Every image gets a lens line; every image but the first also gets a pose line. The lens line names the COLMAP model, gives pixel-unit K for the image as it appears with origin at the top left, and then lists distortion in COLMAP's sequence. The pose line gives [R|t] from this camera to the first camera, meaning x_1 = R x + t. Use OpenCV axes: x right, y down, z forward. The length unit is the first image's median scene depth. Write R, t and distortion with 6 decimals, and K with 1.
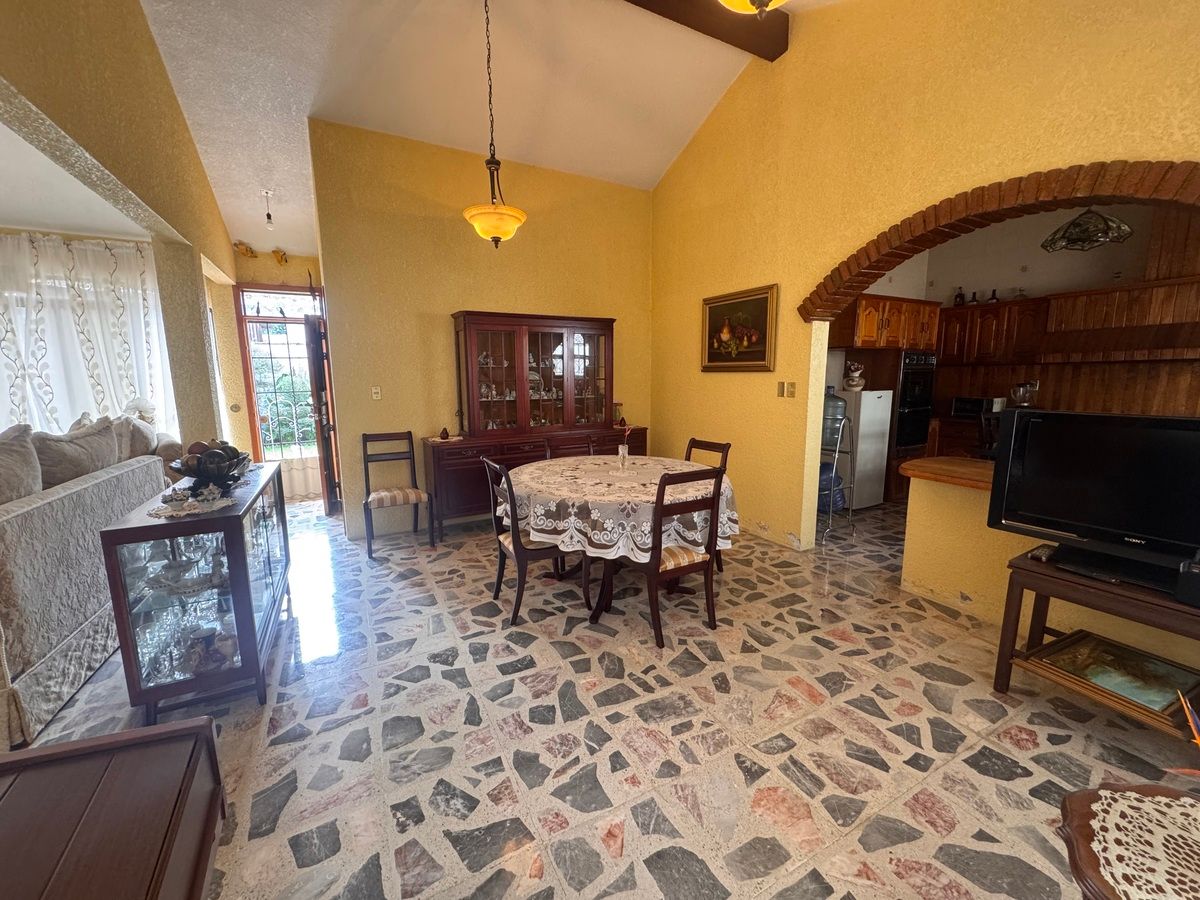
lens RADIAL K [[480.9, 0, 597.3], [0, 480.9, 447.9], [0, 0, 1]] dist [-0.002551, -0.000288]
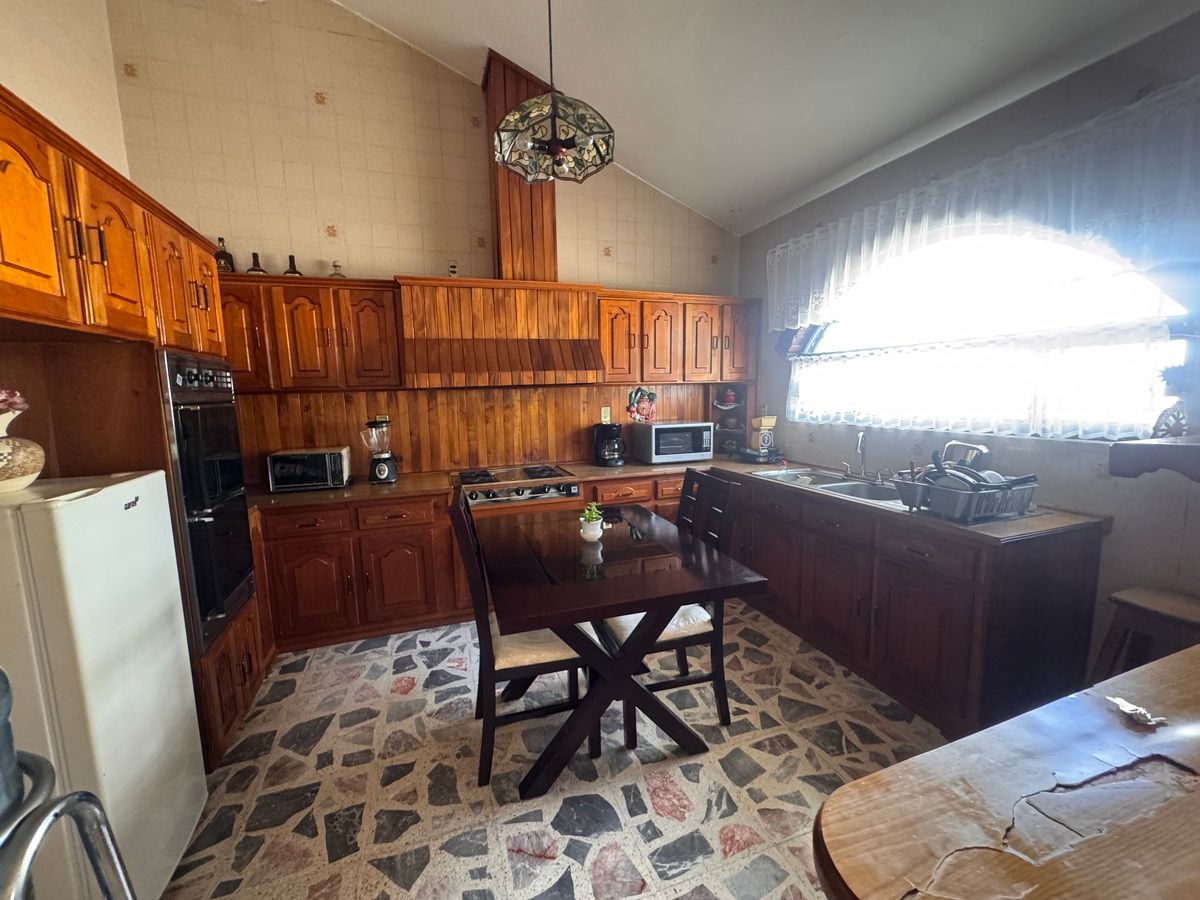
lens RADIAL K [[480.9, 0, 593.5], [0, 480.9, 450.1], [0, 0, 1]] dist [-0.002551, -0.000288]
pose [[0.162070, -0.121436, 0.979279, 0.303180], [0.168907, 0.981167, 0.093716, -0.099783], [-0.972216, 0.150218, 0.179529, 0.573272]]
